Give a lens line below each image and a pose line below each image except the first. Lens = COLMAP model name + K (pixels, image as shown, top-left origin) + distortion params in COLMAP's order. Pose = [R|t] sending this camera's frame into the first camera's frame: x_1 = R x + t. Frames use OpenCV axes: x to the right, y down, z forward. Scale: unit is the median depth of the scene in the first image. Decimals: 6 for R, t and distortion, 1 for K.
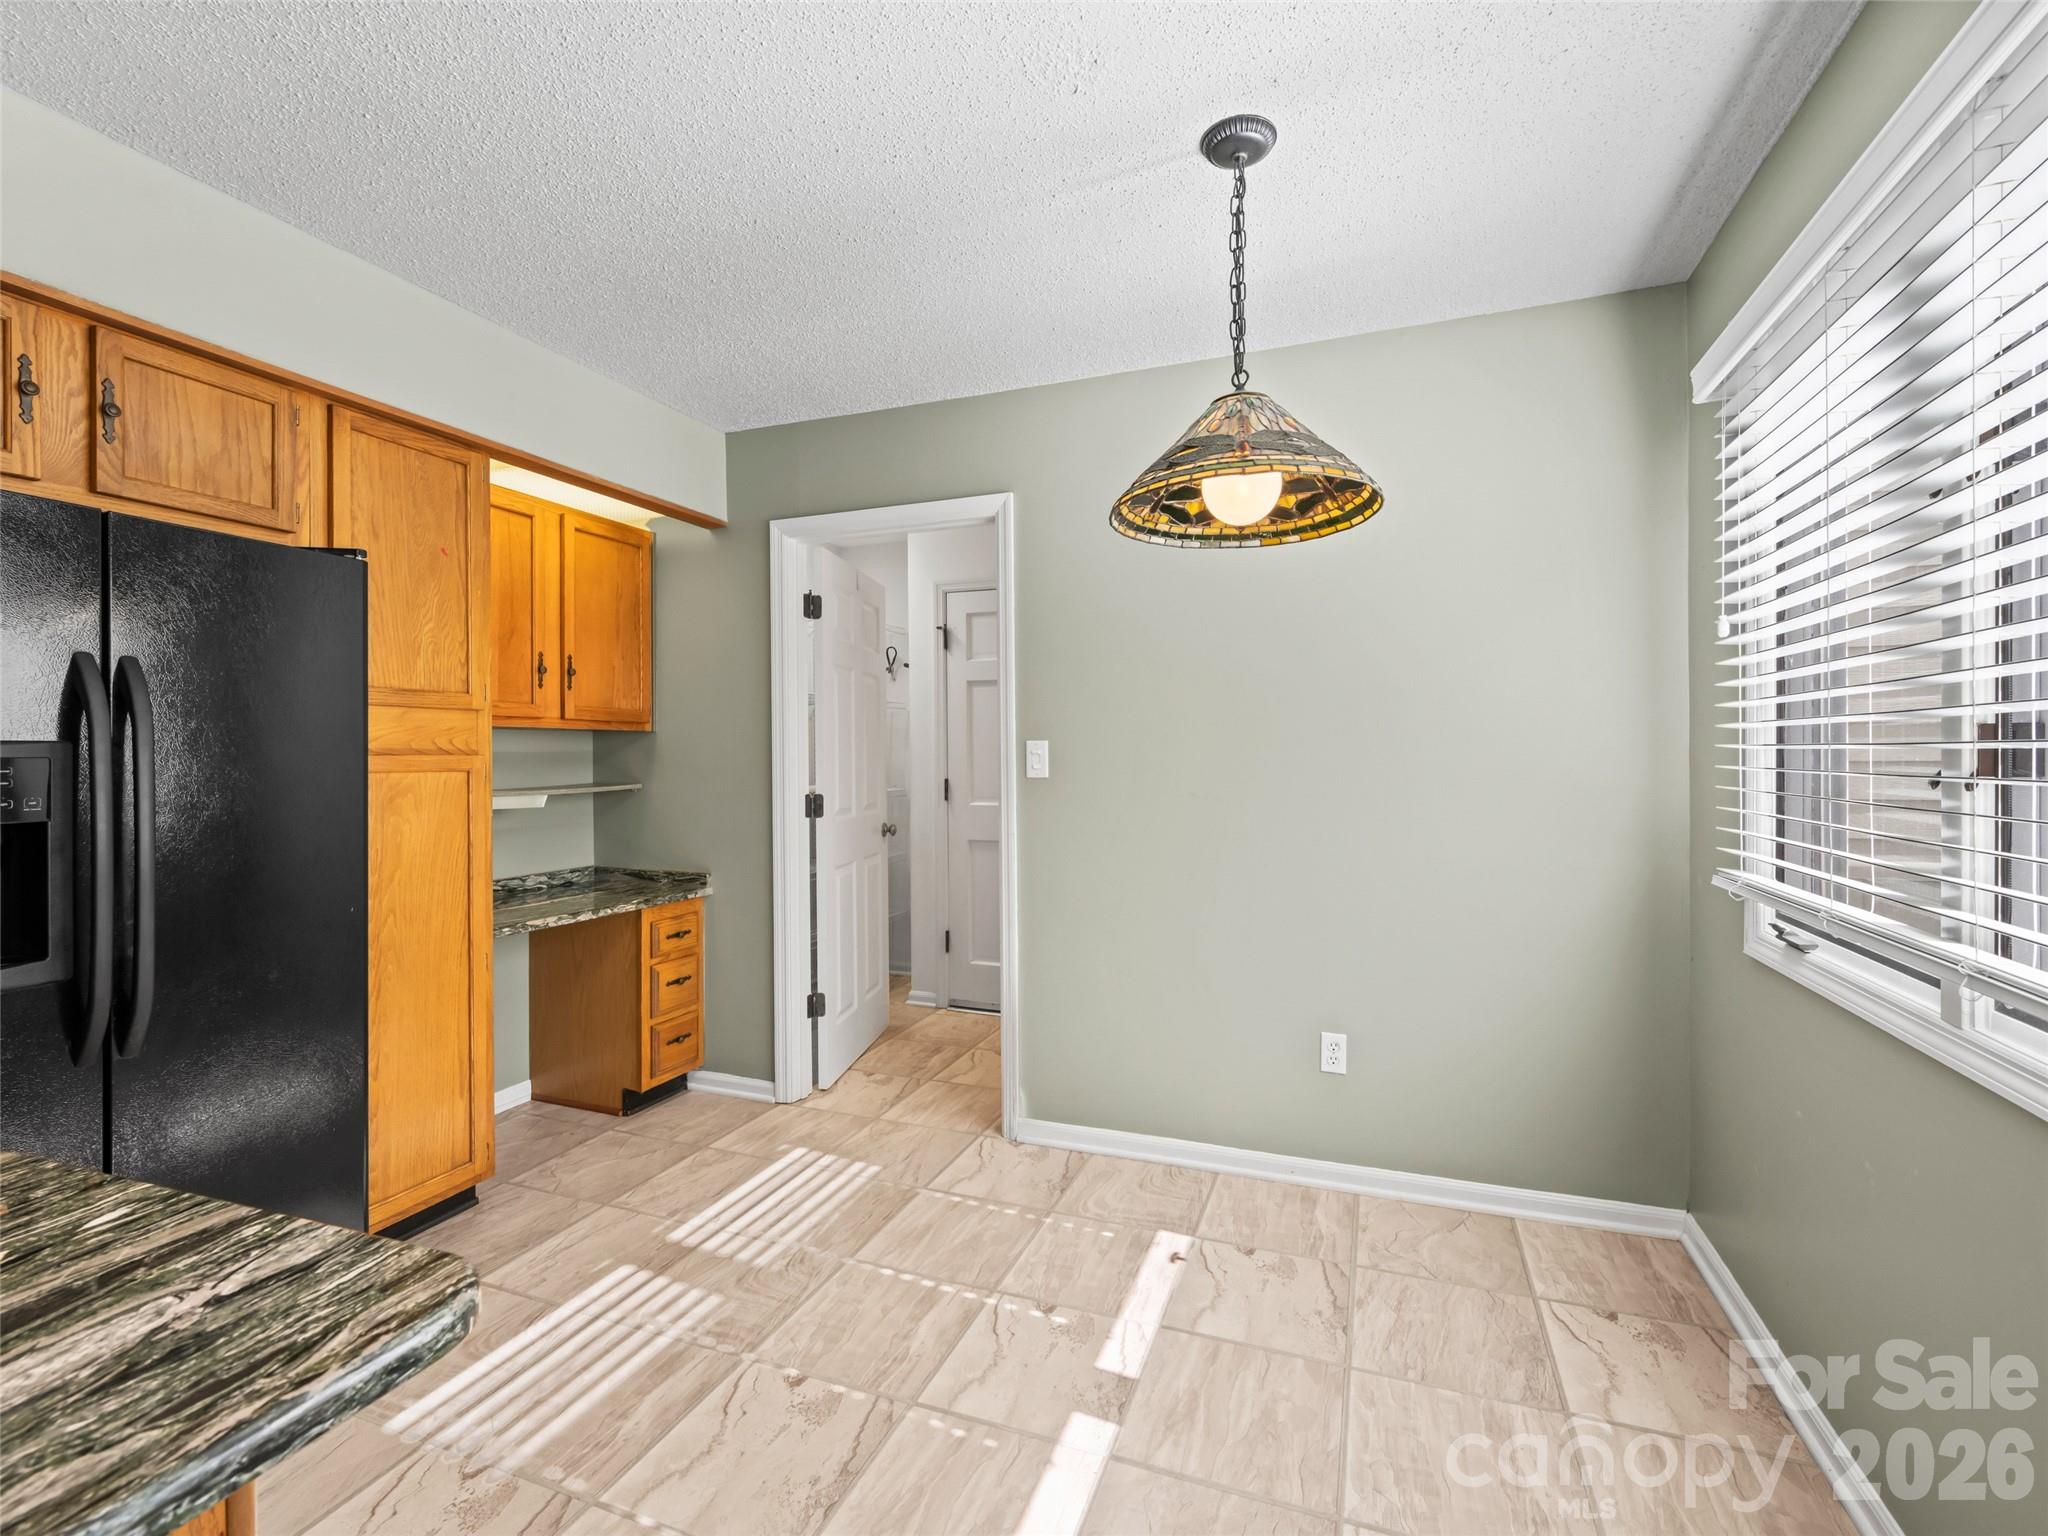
lens RADIAL K [[908.8, 0, 1052.7], [0, 908.8, 767.1], [0, 0, 1]] dist [-0.000290, -0.000269]
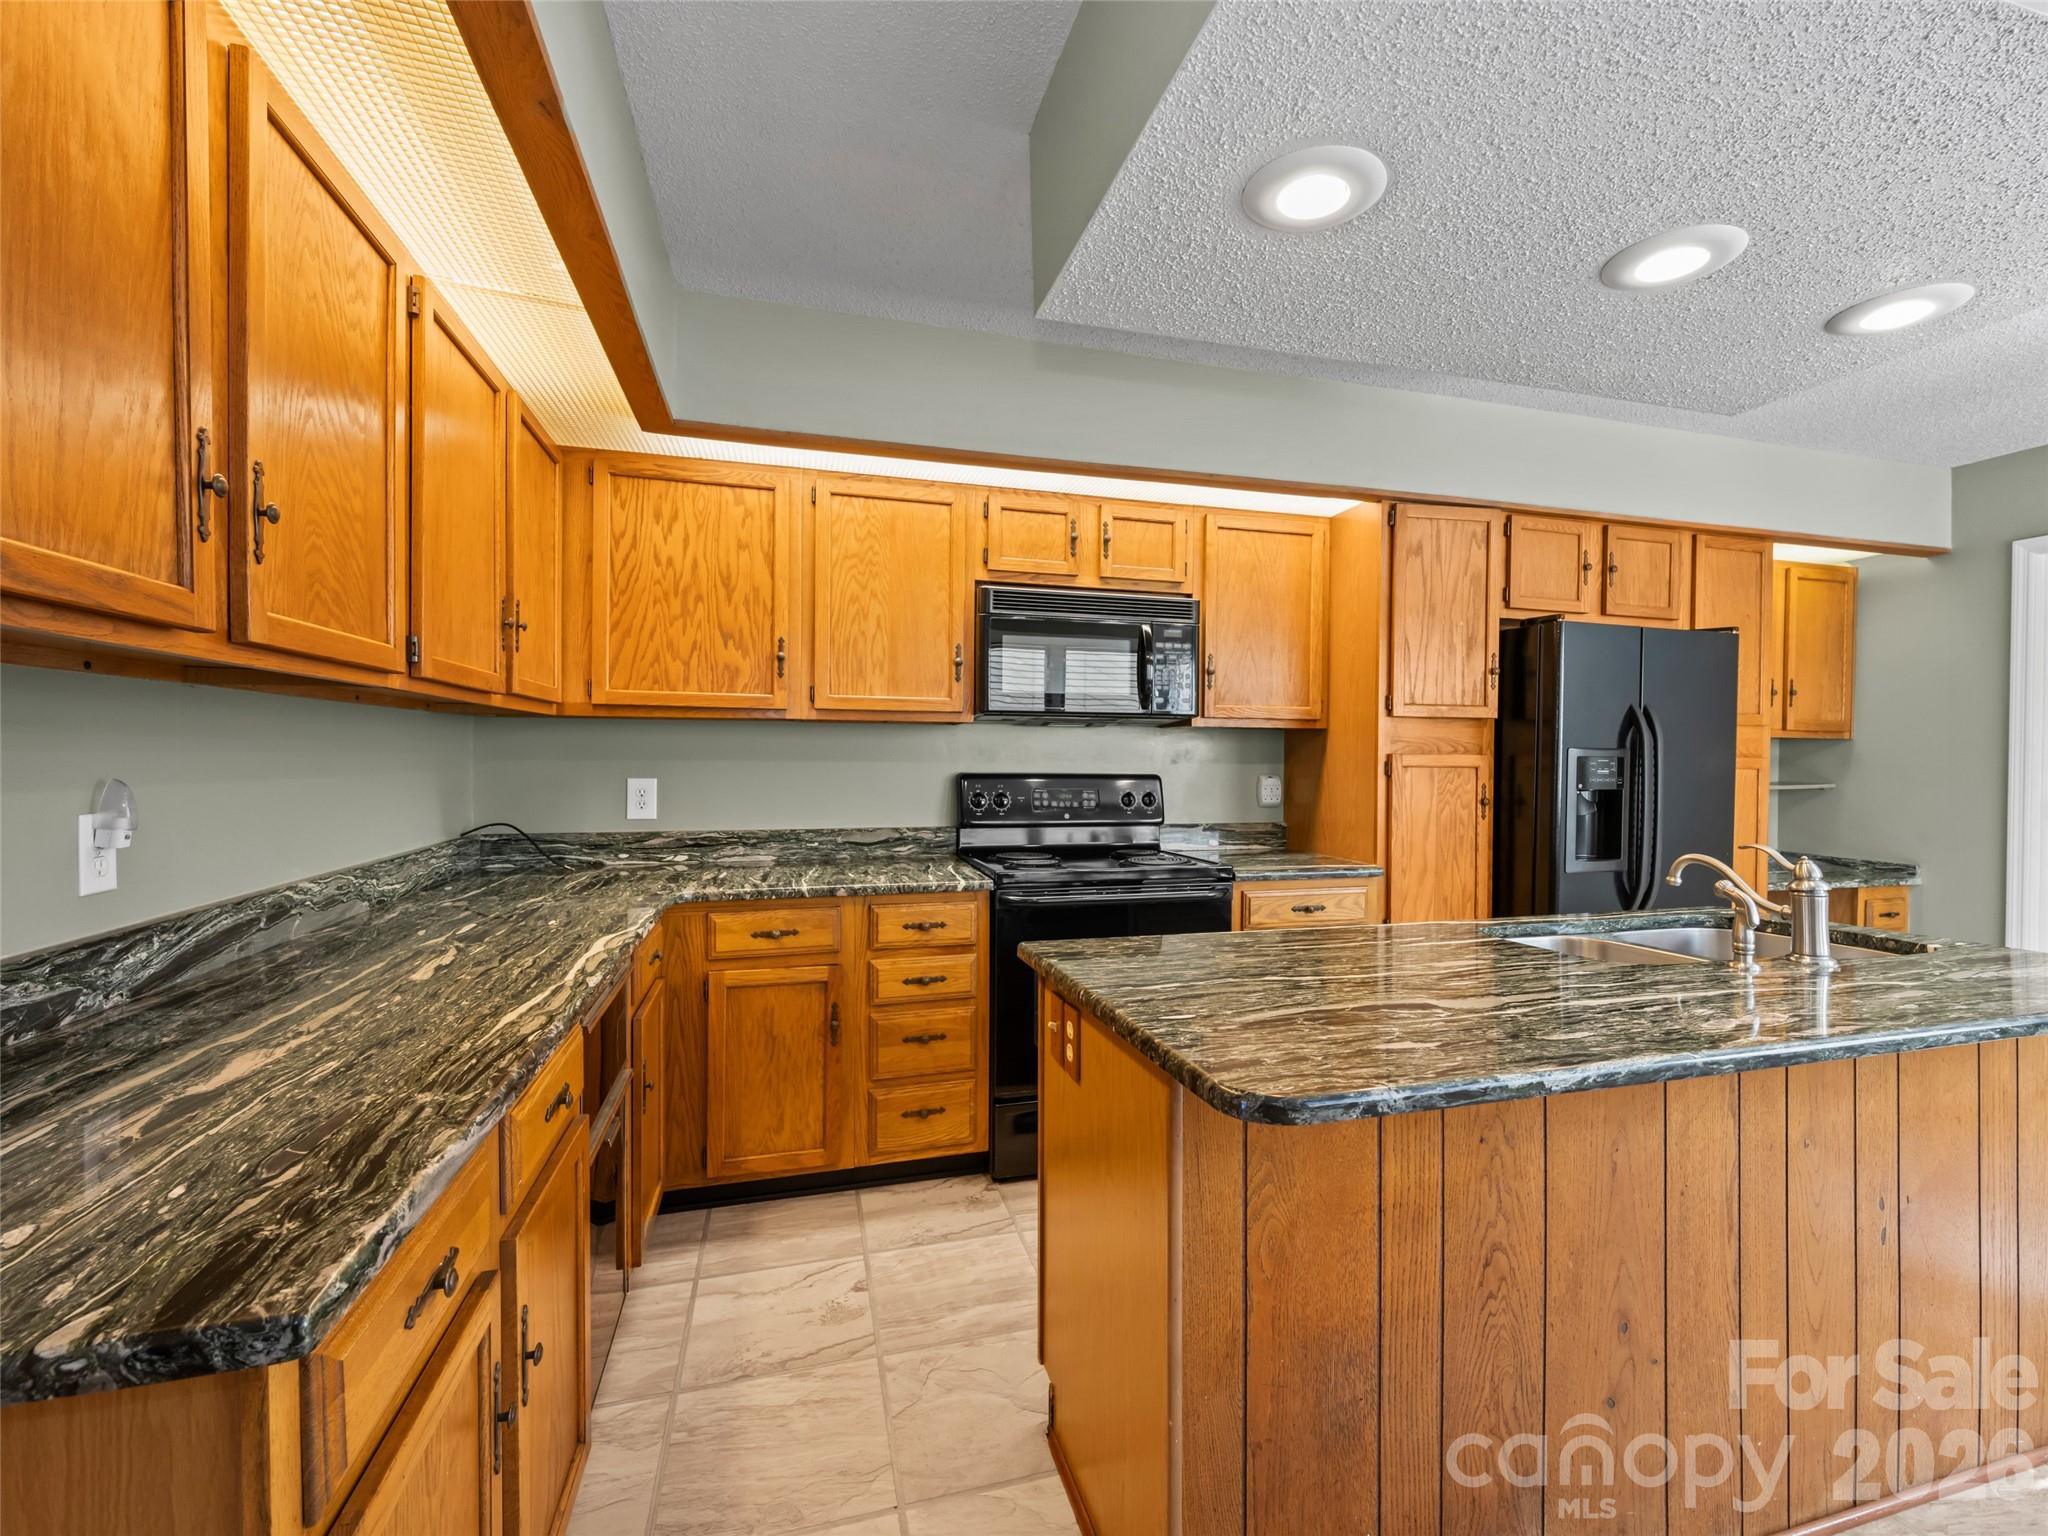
lens RADIAL K [[908.8, 0, 1052.7], [0, 908.8, 767.1], [0, 0, 1]] dist [-0.000290, -0.000269]
pose [[0.595571, 0.015118, -0.803161, -0.120969], [-0.020171, 0.999789, 0.003861, 0.013613], [0.803050, 0.013901, 0.595750, -0.543297]]
